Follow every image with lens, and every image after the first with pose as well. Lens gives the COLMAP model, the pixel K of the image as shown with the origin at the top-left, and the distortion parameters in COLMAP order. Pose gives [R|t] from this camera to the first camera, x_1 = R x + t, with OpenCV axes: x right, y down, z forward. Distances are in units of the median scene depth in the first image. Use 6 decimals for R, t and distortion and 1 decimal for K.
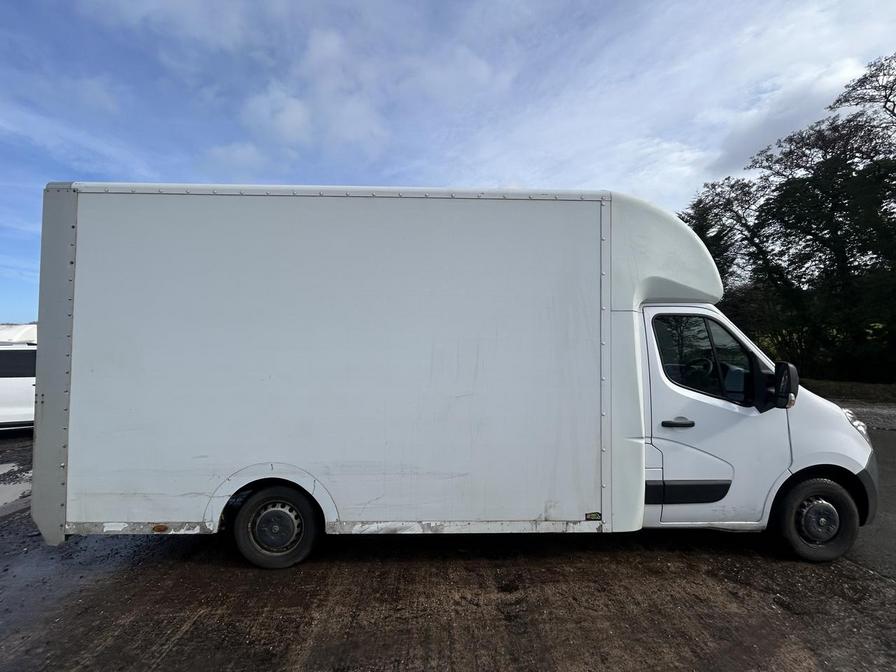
lens RADIAL K [[363.3, 0, 447.3], [0, 363.3, 337.8], [0, 0, 1]] dist [0.001132, -0.000564]
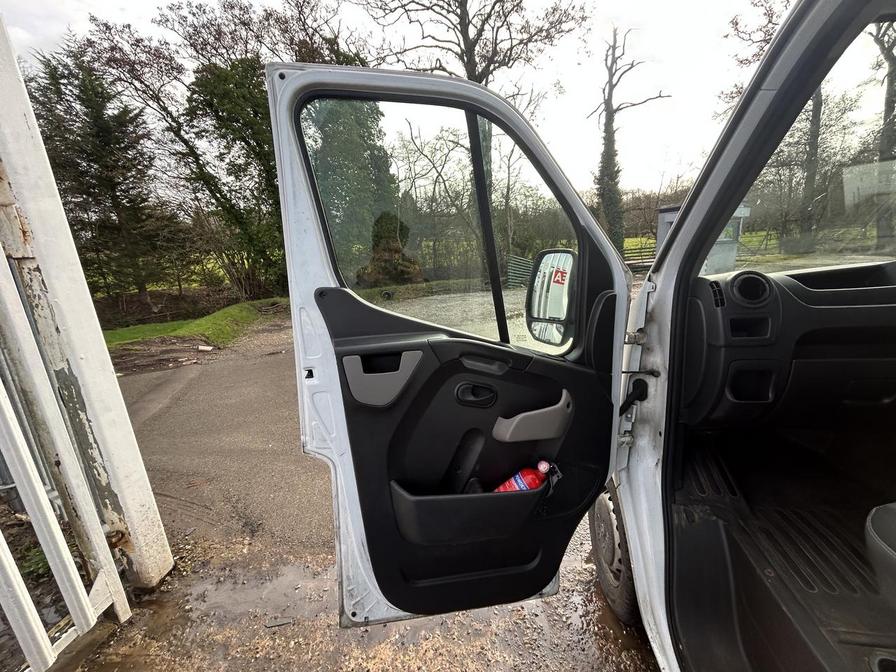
lens RADIAL K [[363.3, 0, 448.3], [0, 363.3, 338.5], [0, 0, 1]] dist [0.001132, -0.000564]
pose [[0.164297, -0.235150, 0.957972, 0.431797], [0.048200, 0.971923, 0.230308, 0.071851], [-0.985233, 0.008335, 0.171018, 1.816899]]
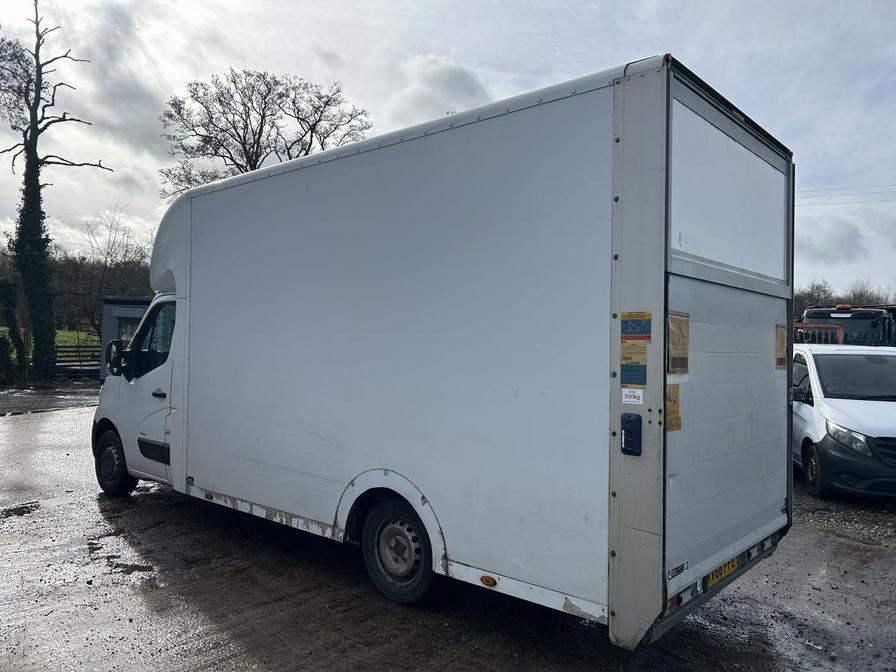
lens RADIAL K [[675.4, 0, 442.6], [0, 675.4, 334.5], [0, 0, 1]] dist [0.043434, -0.033594]
pose [[-0.731809, -0.009593, 0.681443, -1.566265], [-0.038686, 0.998873, -0.027484, 0.083519], [-0.680411, -0.046475, -0.731355, 2.670516]]
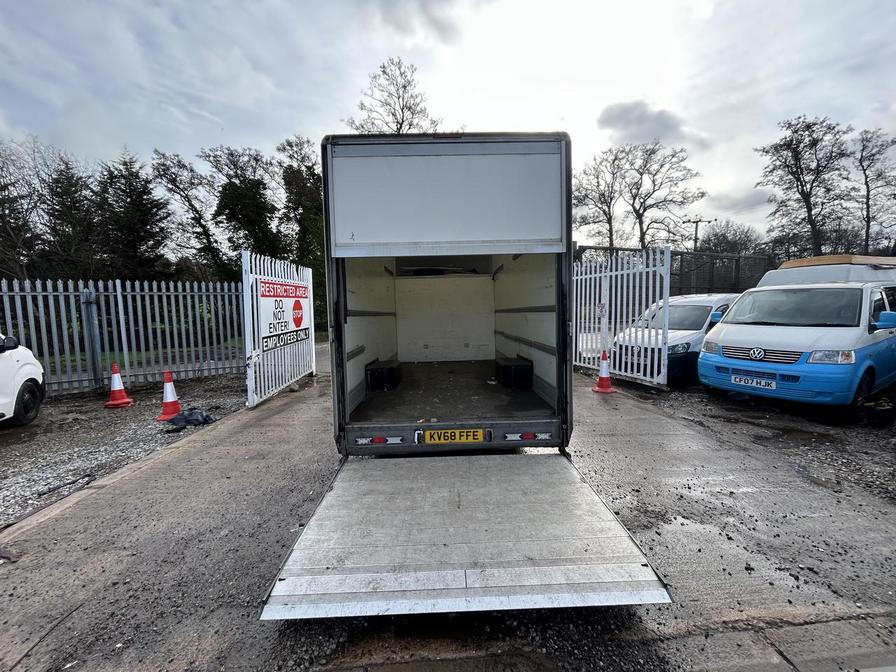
lens RADIAL K [[363.3, 0, 450.5], [0, 363.3, 337.6], [0, 0, 1]] dist [0.001132, -0.000564]
pose [[-0.005223, -0.073023, 0.997317, -2.178497], [0.002336, 0.997327, 0.073036, 0.101445], [-0.999984, 0.002712, -0.005039, 1.326997]]
